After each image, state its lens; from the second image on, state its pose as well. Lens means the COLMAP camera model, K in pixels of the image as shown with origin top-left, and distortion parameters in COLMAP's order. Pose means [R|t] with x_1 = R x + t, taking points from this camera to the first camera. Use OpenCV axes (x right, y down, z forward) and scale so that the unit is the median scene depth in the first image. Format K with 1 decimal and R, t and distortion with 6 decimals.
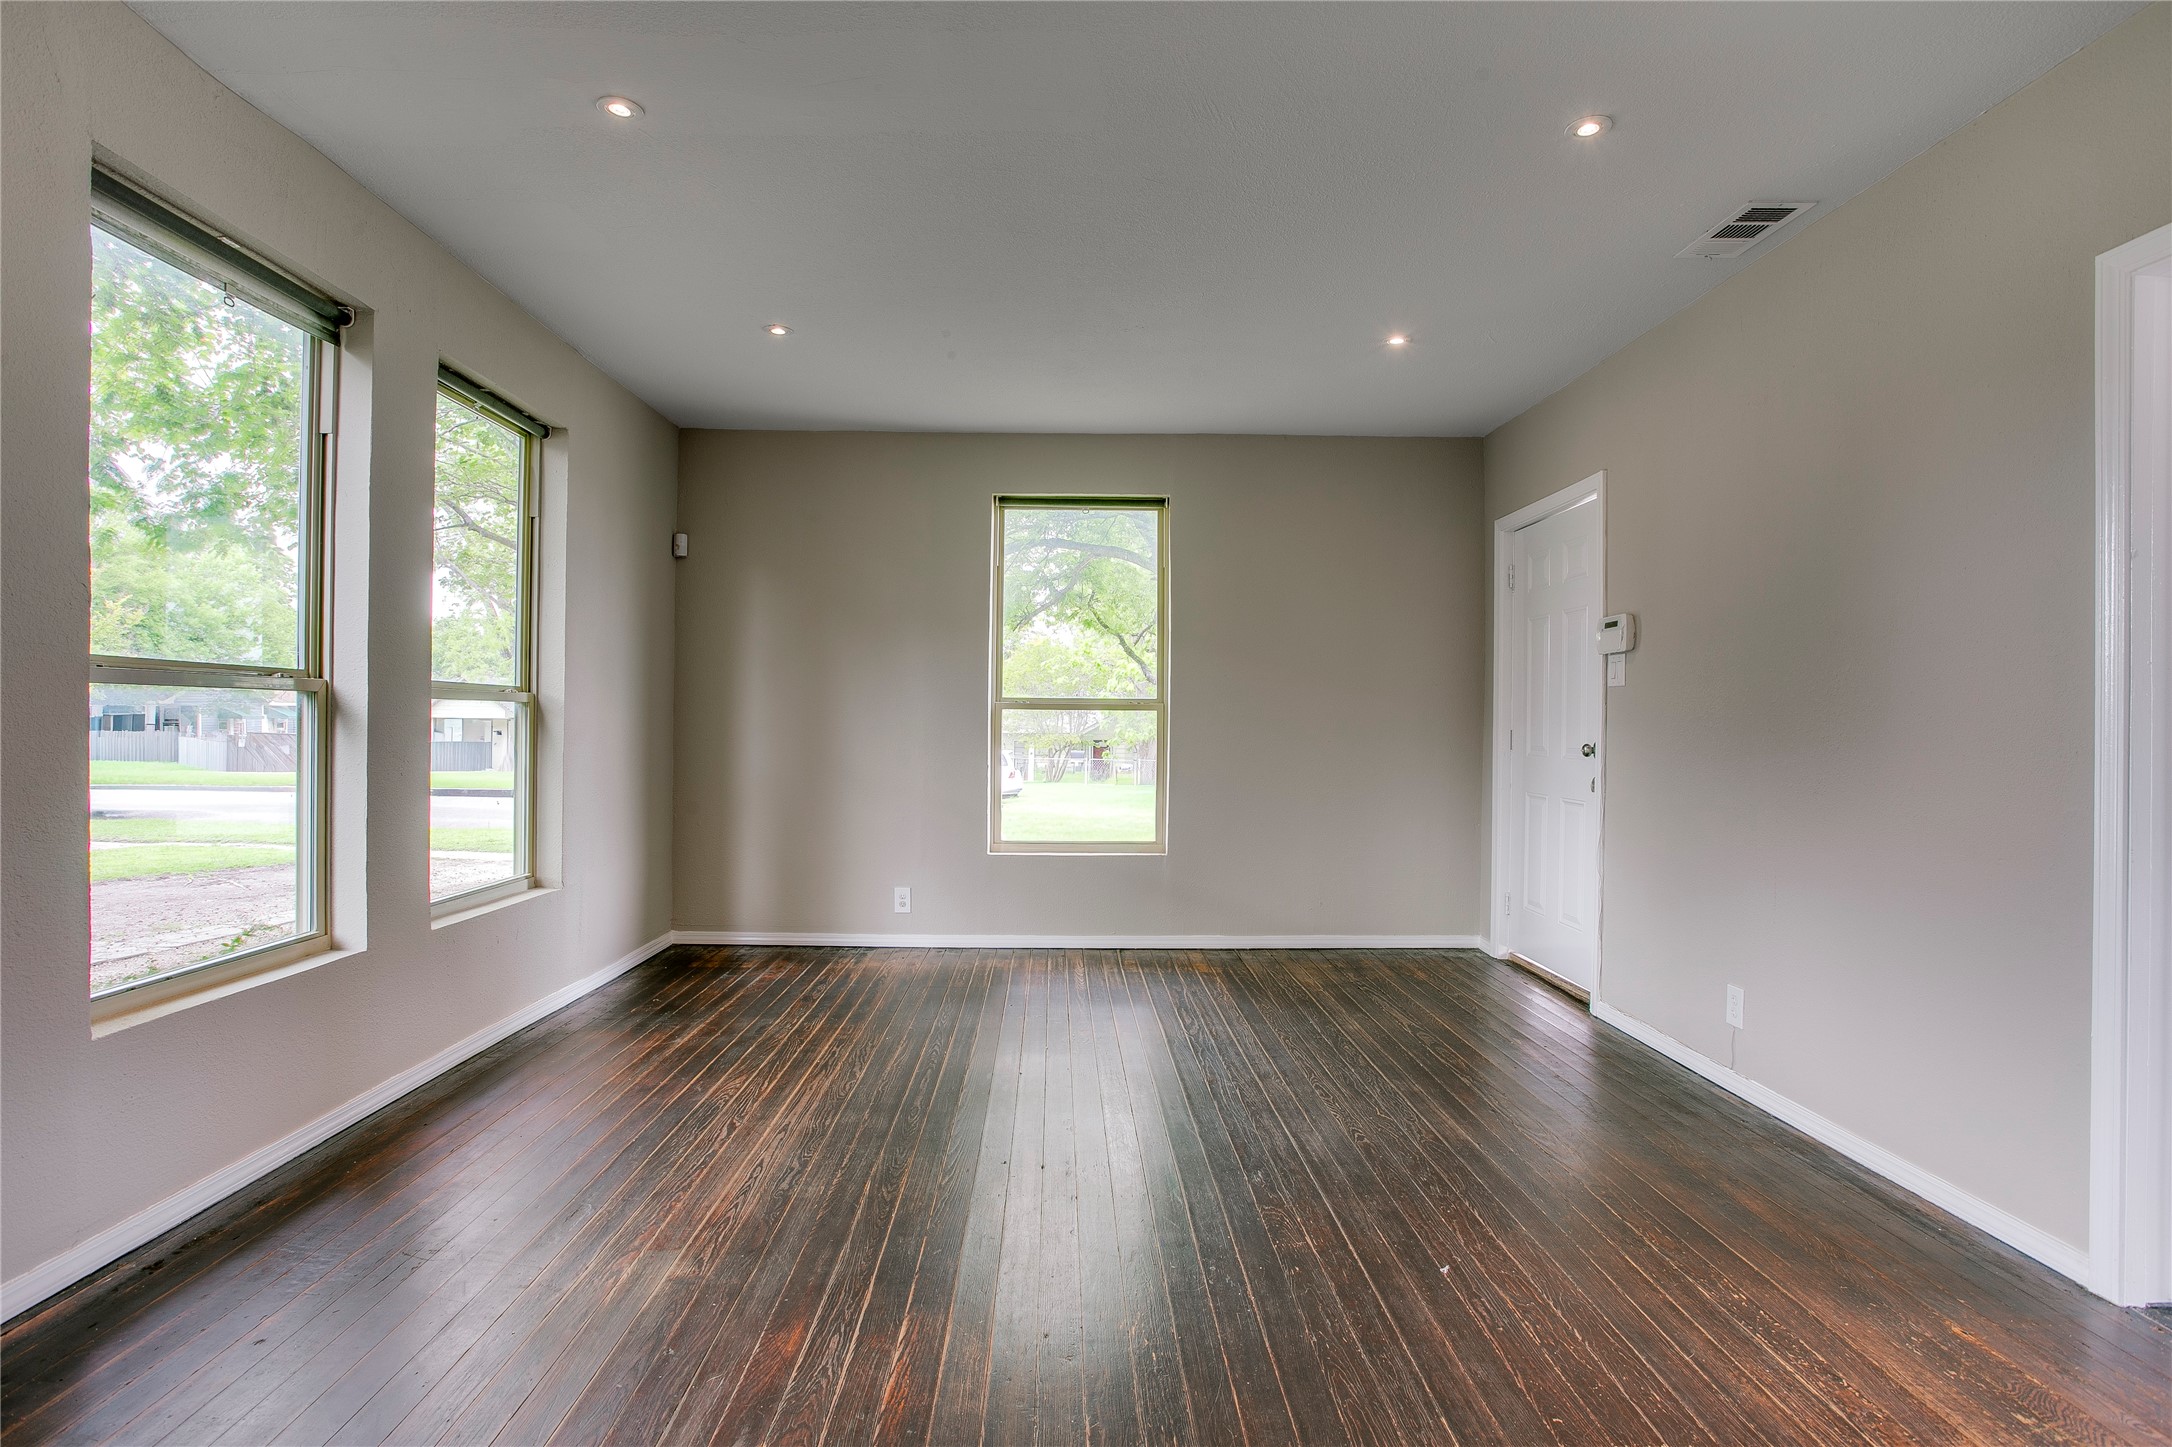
lens RADIAL K [[1099.6, 0, 1076.7], [0, 1099.6, 709.8], [0, 0, 1]] dist [-0.034550, 0.001351]
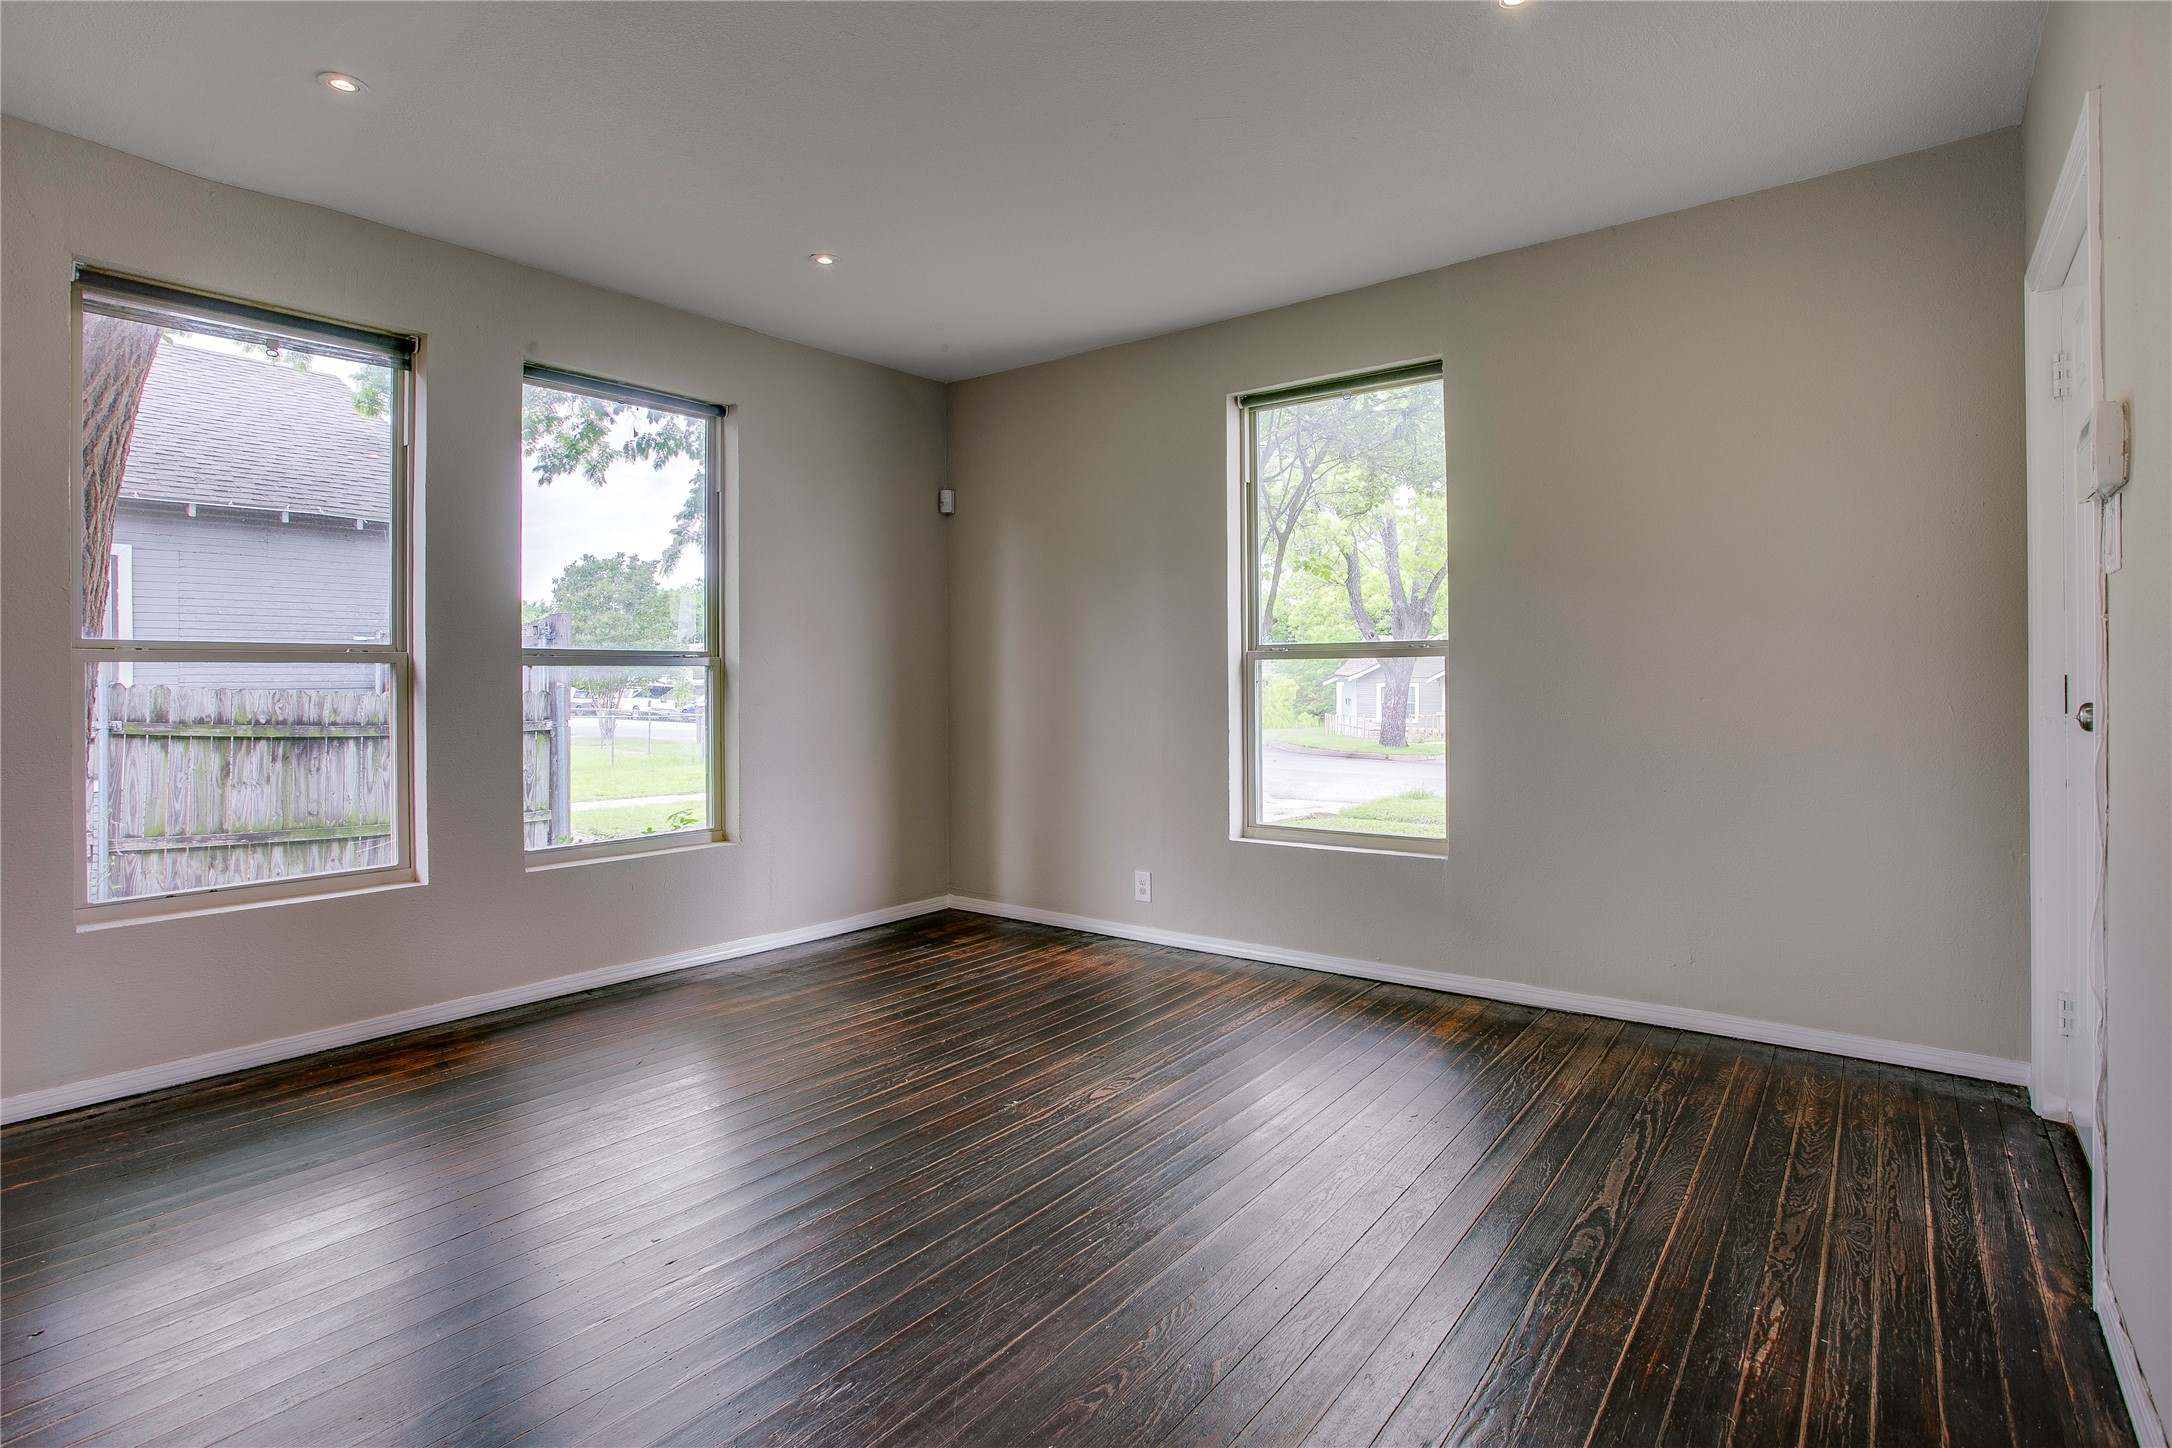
lens RADIAL K [[1099.6, 0, 1077.3], [0, 1099.6, 662.6], [0, 0, 1]] dist [-0.034550, 0.001351]
pose [[0.772381, -0.022838, -0.634749, 0.355374], [0.021835, 0.999717, -0.009400, 0.005914], [0.634784, -0.006599, 0.772661, 0.311489]]
